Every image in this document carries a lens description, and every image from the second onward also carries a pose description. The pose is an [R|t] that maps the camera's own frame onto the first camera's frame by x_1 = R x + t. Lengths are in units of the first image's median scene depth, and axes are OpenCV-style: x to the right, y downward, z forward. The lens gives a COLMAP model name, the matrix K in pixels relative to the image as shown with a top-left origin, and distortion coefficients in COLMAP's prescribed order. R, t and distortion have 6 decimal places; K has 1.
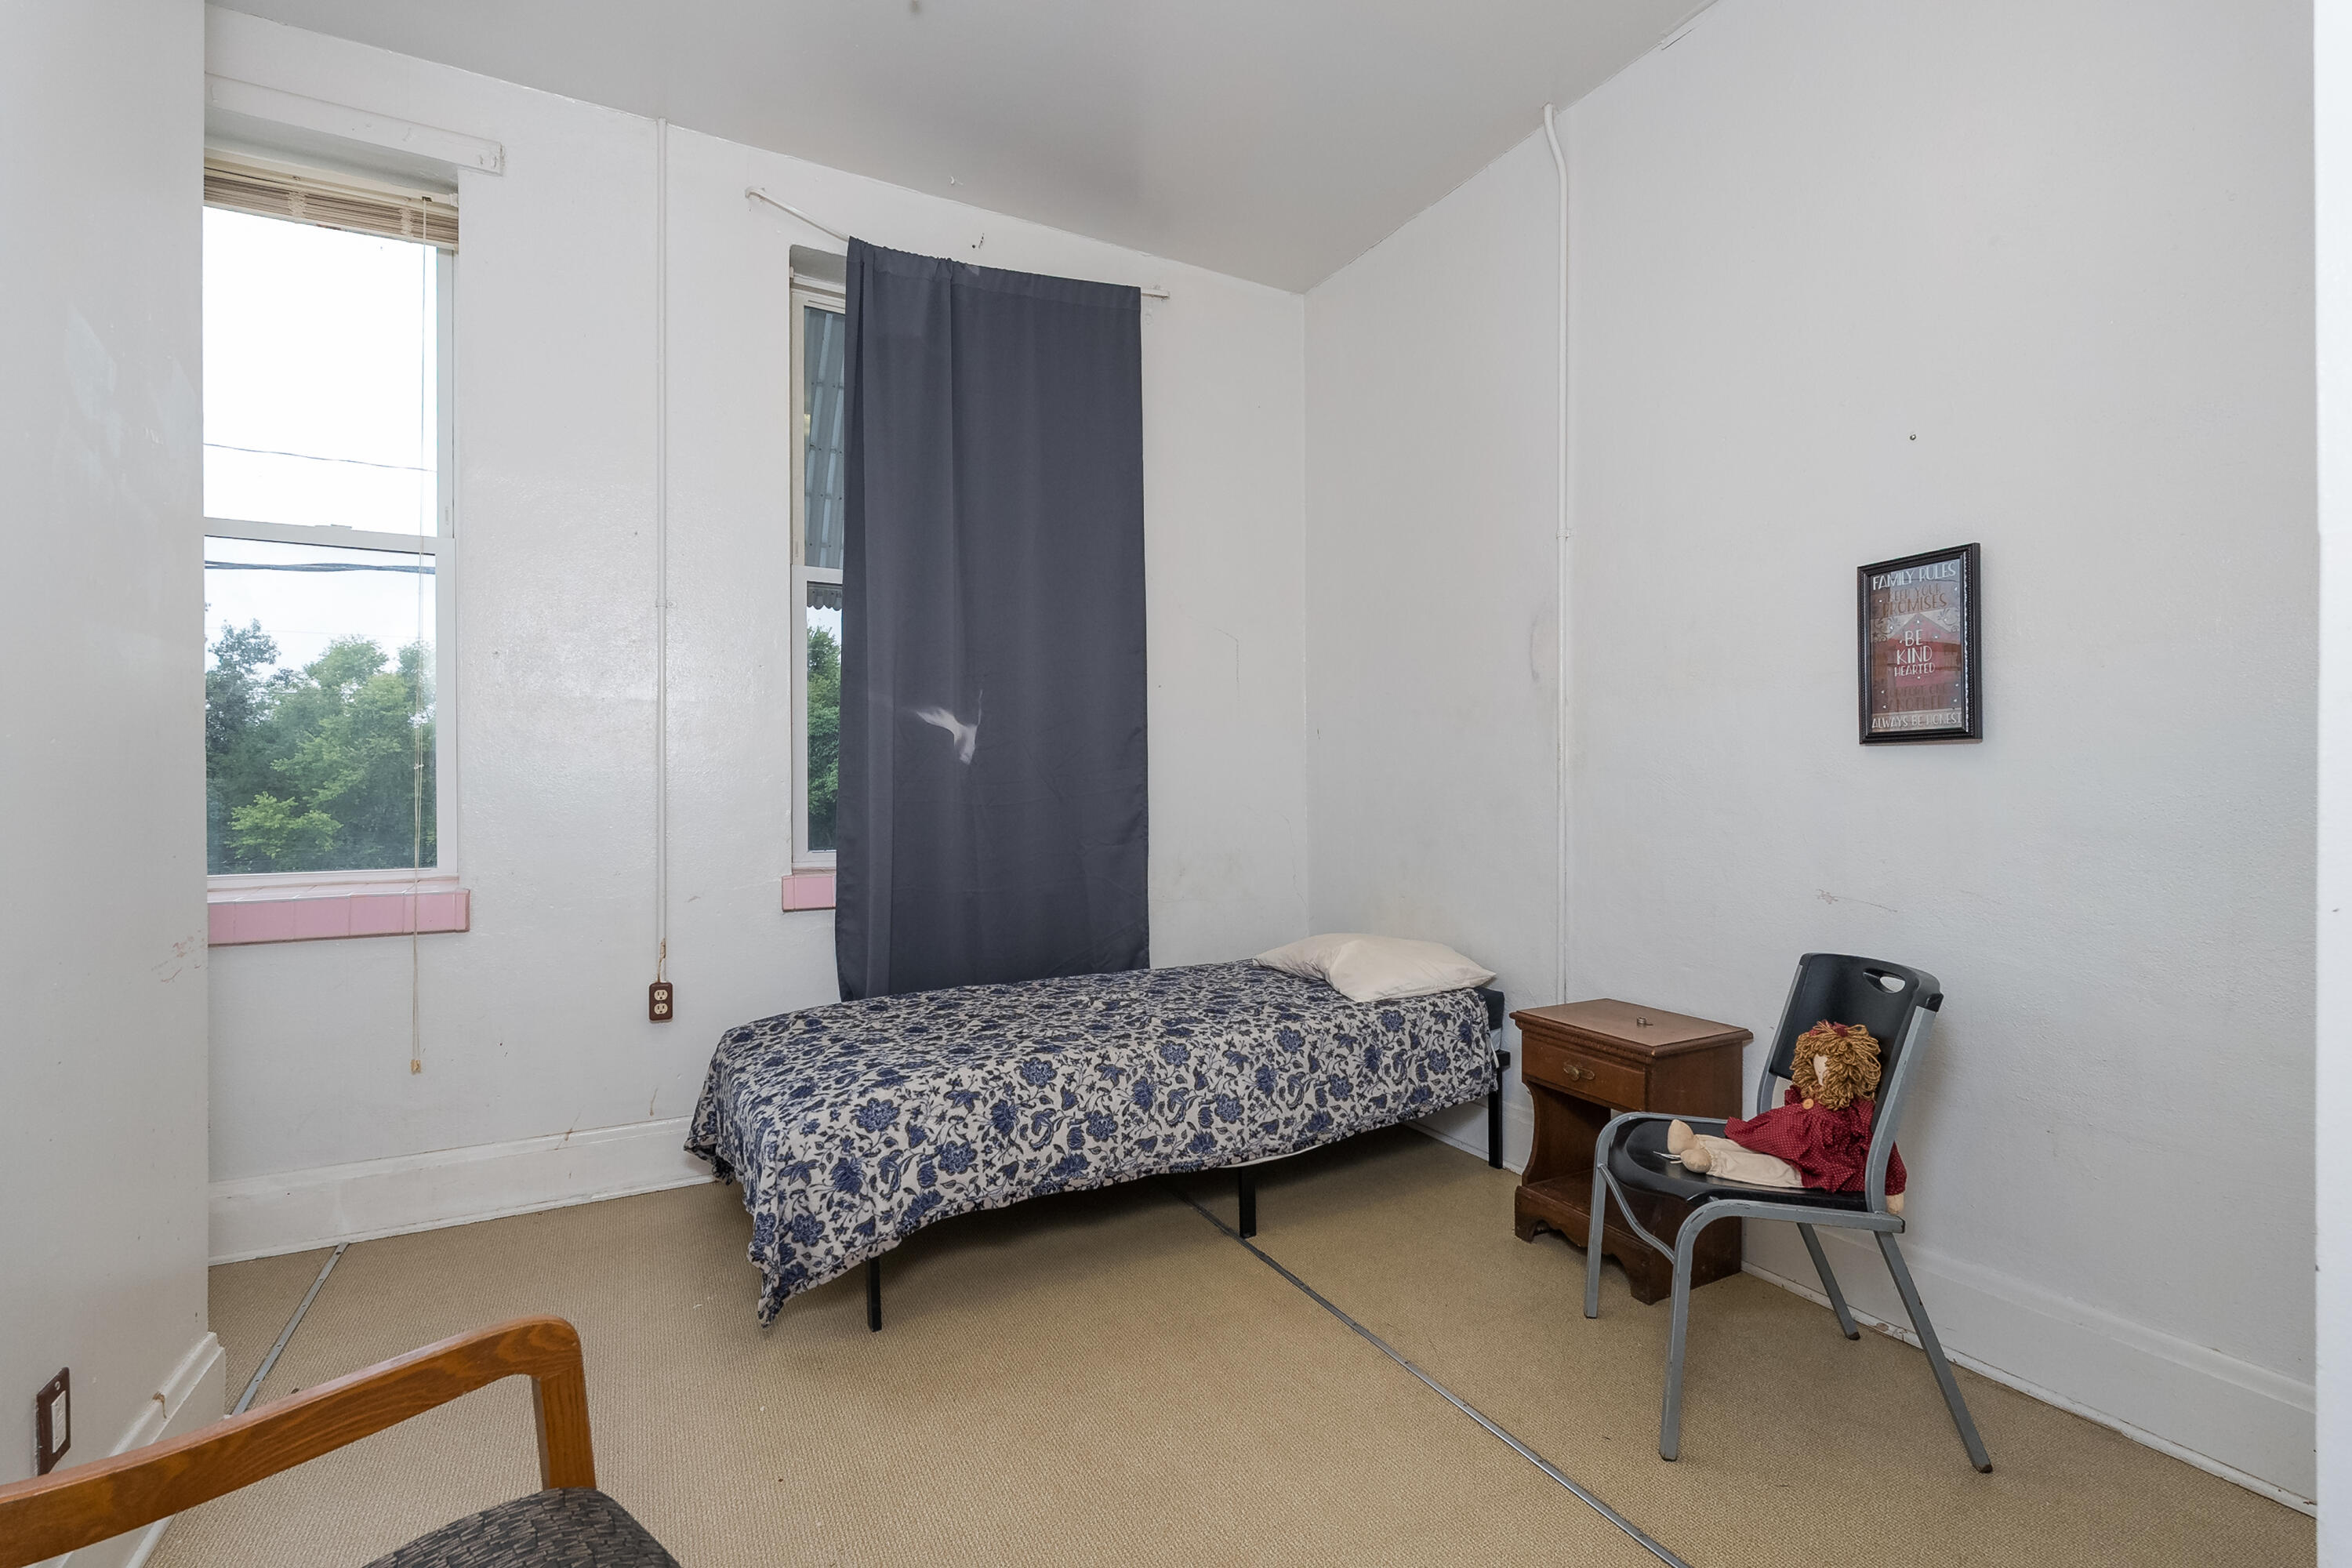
lens RADIAL K [[1029.5, 0, 1174.5], [0, 1029.5, 785.7], [0, 0, 1]] dist [-0.001493, -0.000503]
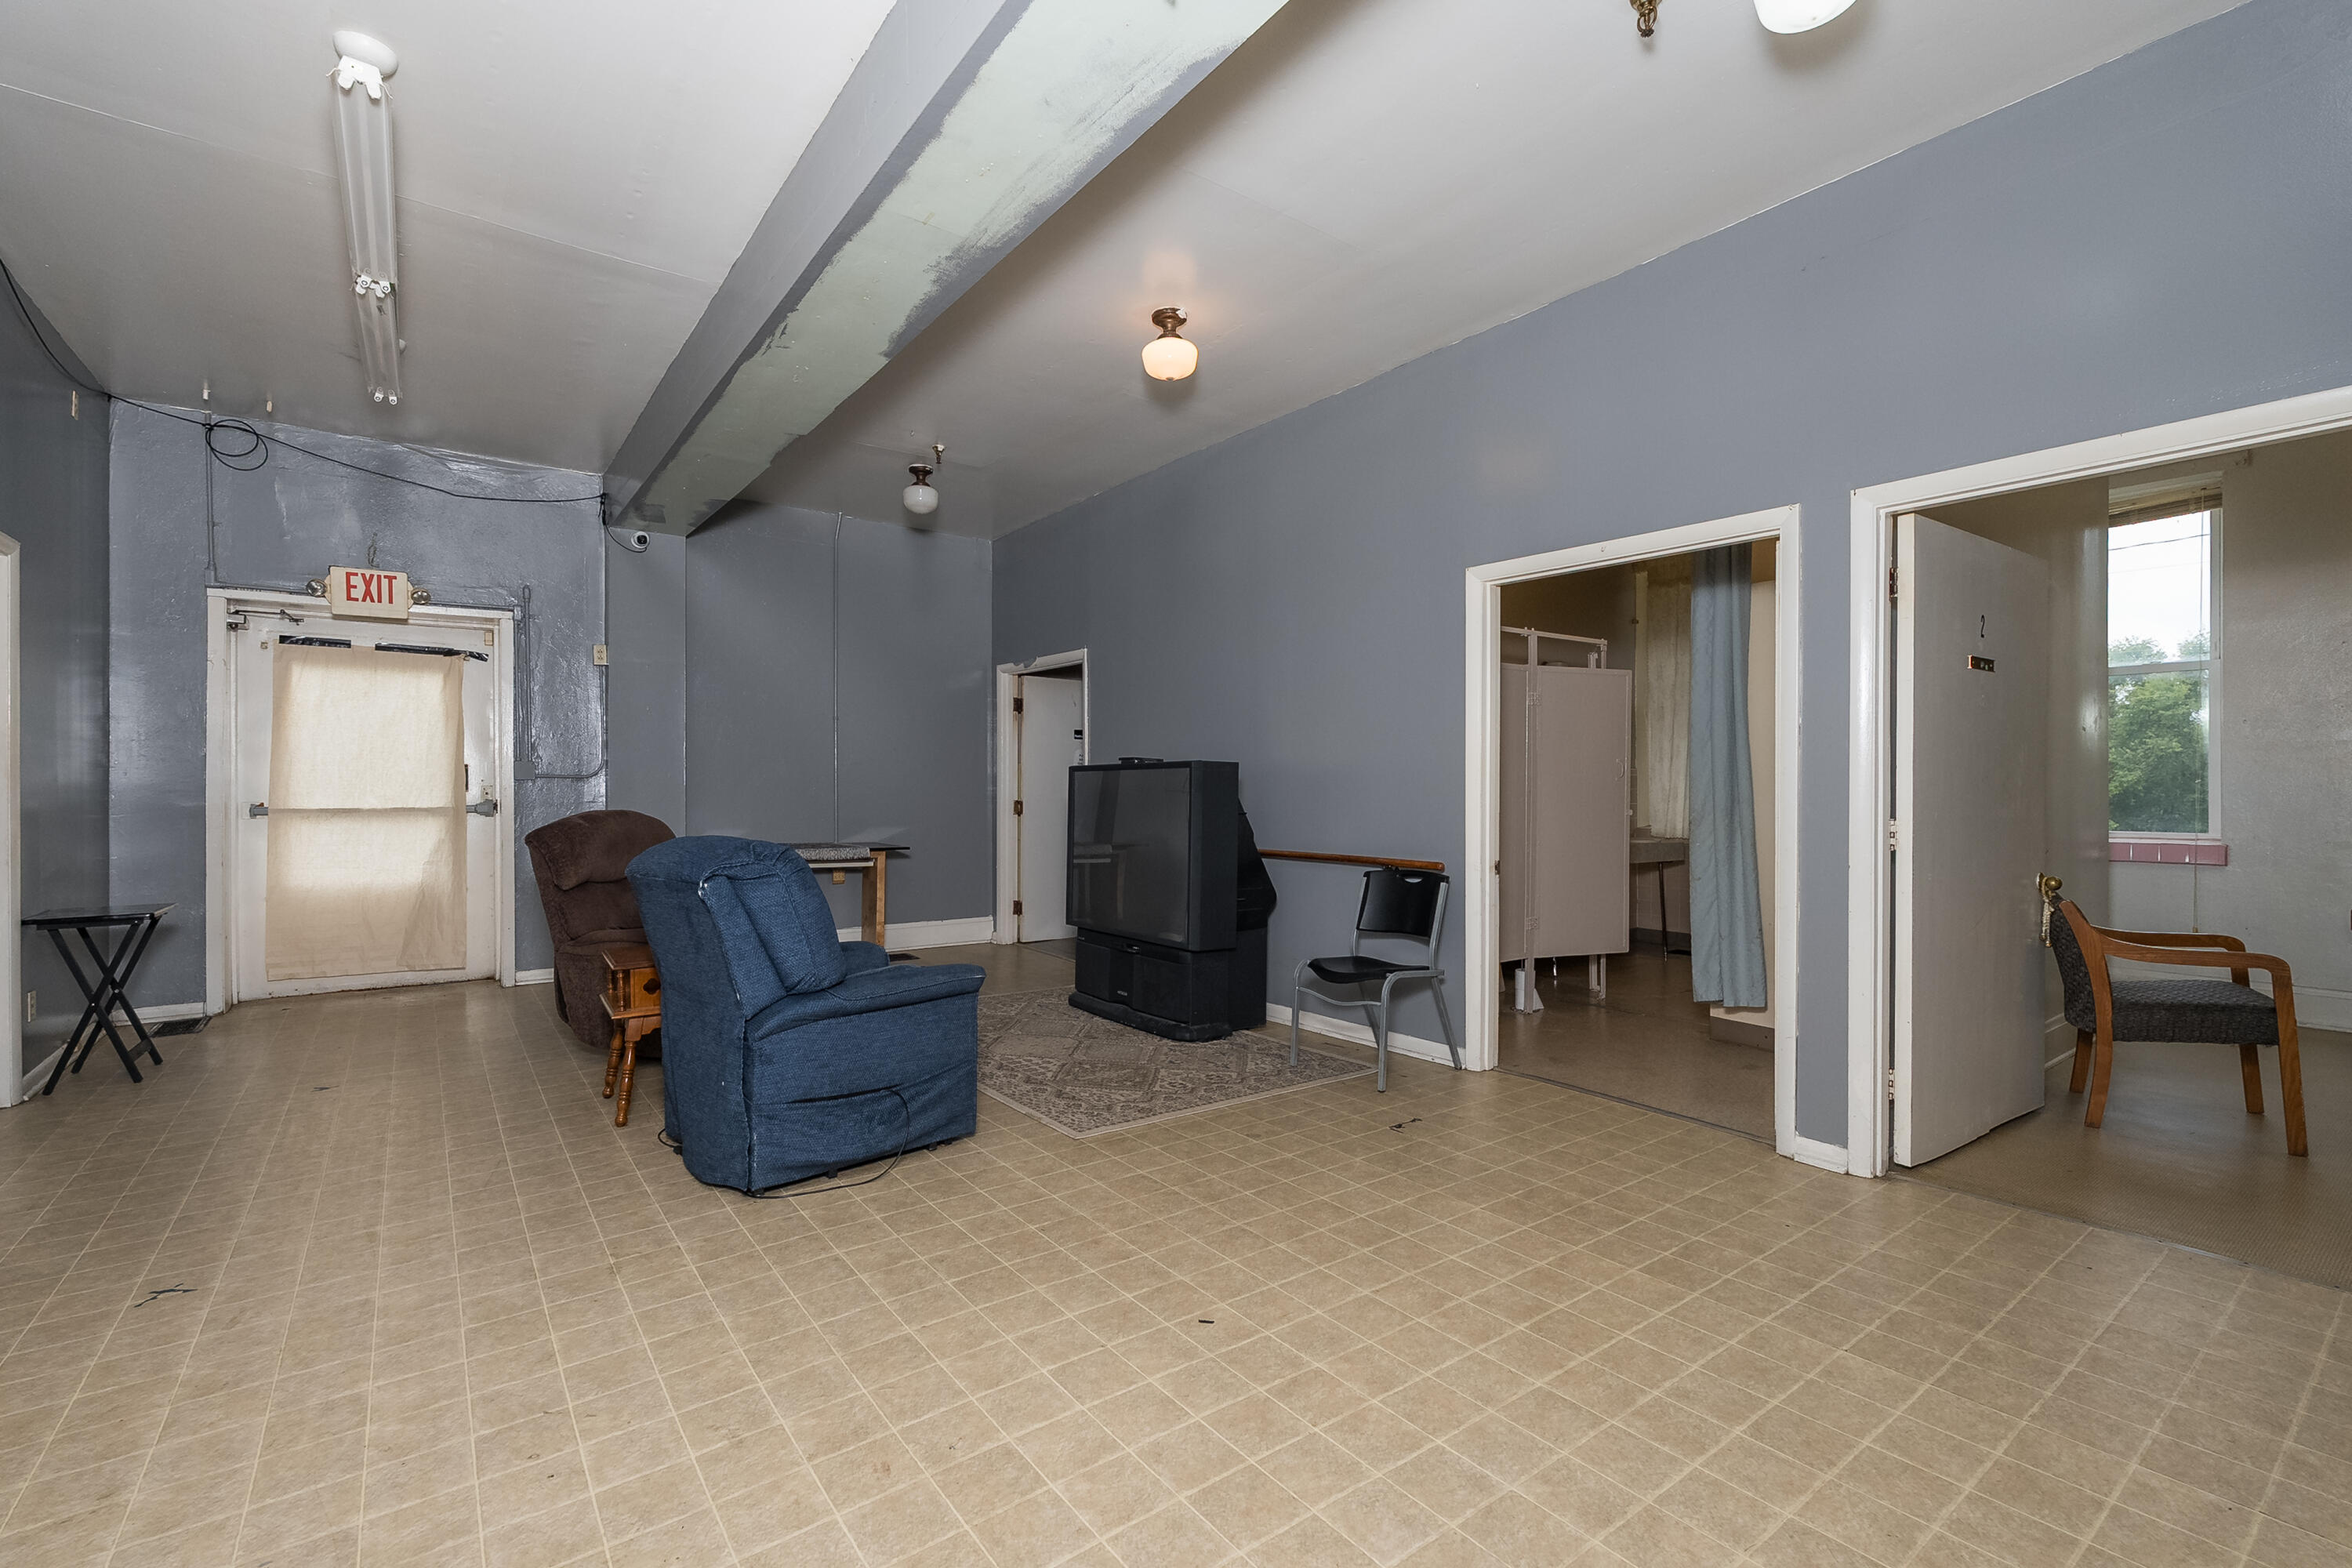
lens RADIAL K [[1029.5, 0, 1169.0], [0, 1029.5, 789.0], [0, 0, 1]] dist [-0.001493, -0.000503]
pose [[0.147622, -0.000591, -0.989044, 0.062403], [0.002401, 0.999997, -0.000239, 0.000235], [0.989041, -0.002340, 0.147623, -0.083834]]
